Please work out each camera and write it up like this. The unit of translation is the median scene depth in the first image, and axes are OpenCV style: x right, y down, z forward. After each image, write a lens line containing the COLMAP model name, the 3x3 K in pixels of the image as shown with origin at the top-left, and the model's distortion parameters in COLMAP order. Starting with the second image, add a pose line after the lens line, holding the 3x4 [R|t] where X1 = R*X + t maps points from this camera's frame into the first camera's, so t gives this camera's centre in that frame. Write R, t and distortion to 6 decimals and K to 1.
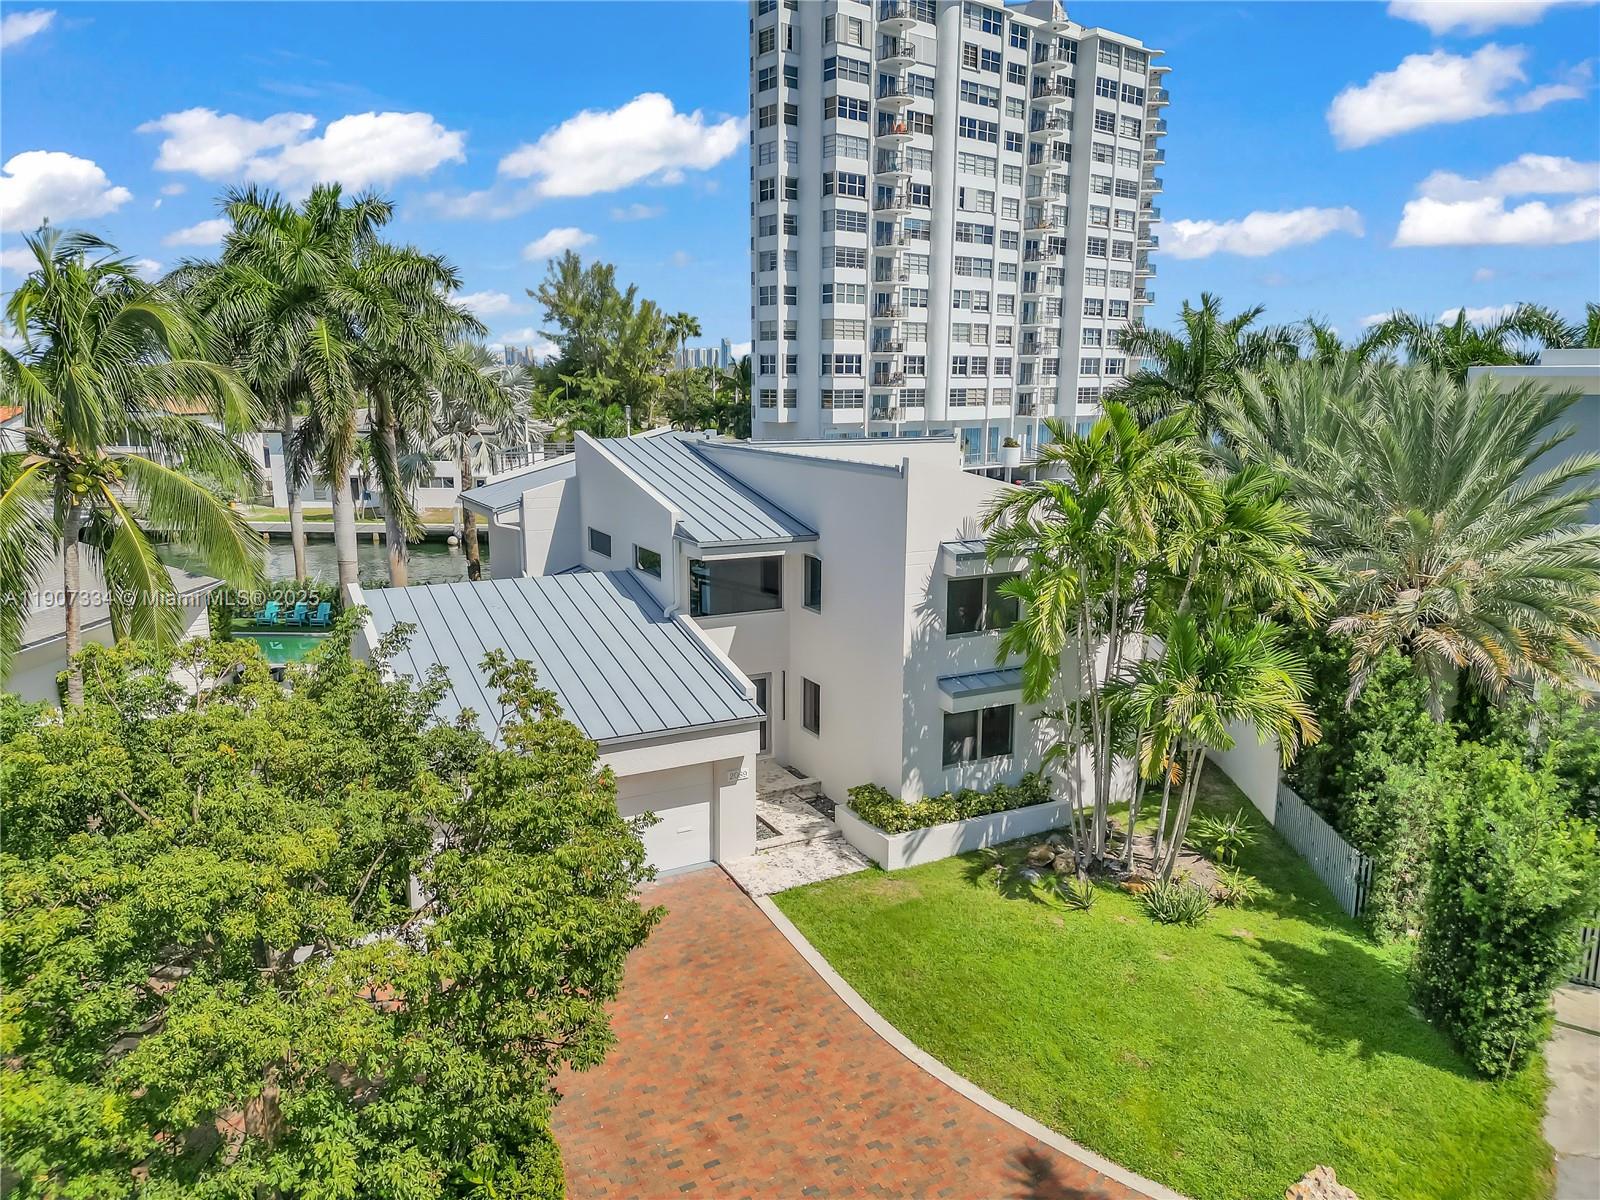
lens RADIAL K [[1131.7, 0, 787.2], [0, 1131.7, 598.8], [0, 0, 1]] dist [0.055087, -0.042882]
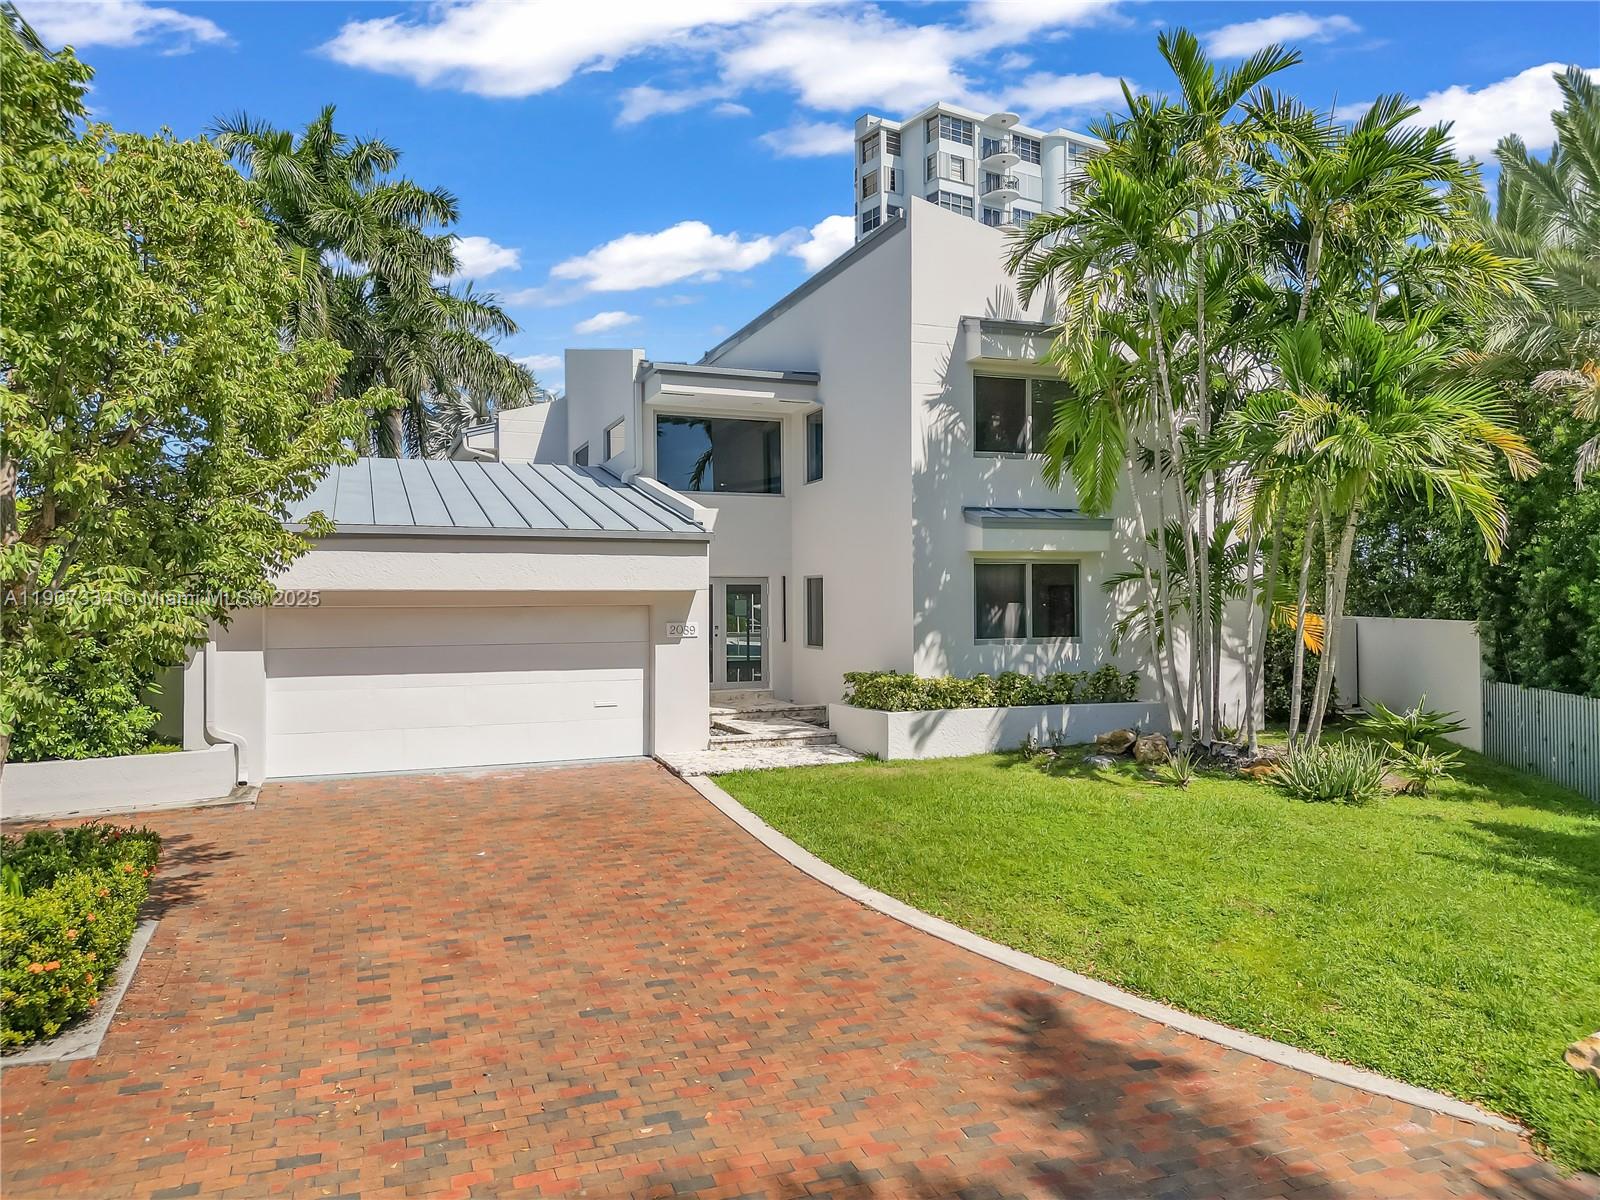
lens RADIAL K [[1131.7, 0, 798.6], [0, 1131.7, 608.9], [0, 0, 1]] dist [0.055087, -0.042882]
pose [[0.993236, -0.008351, -0.115812, 0.110503], [-0.015168, 0.979532, -0.200716, 0.277020], [0.115117, 0.201115, 0.972780, 0.293066]]
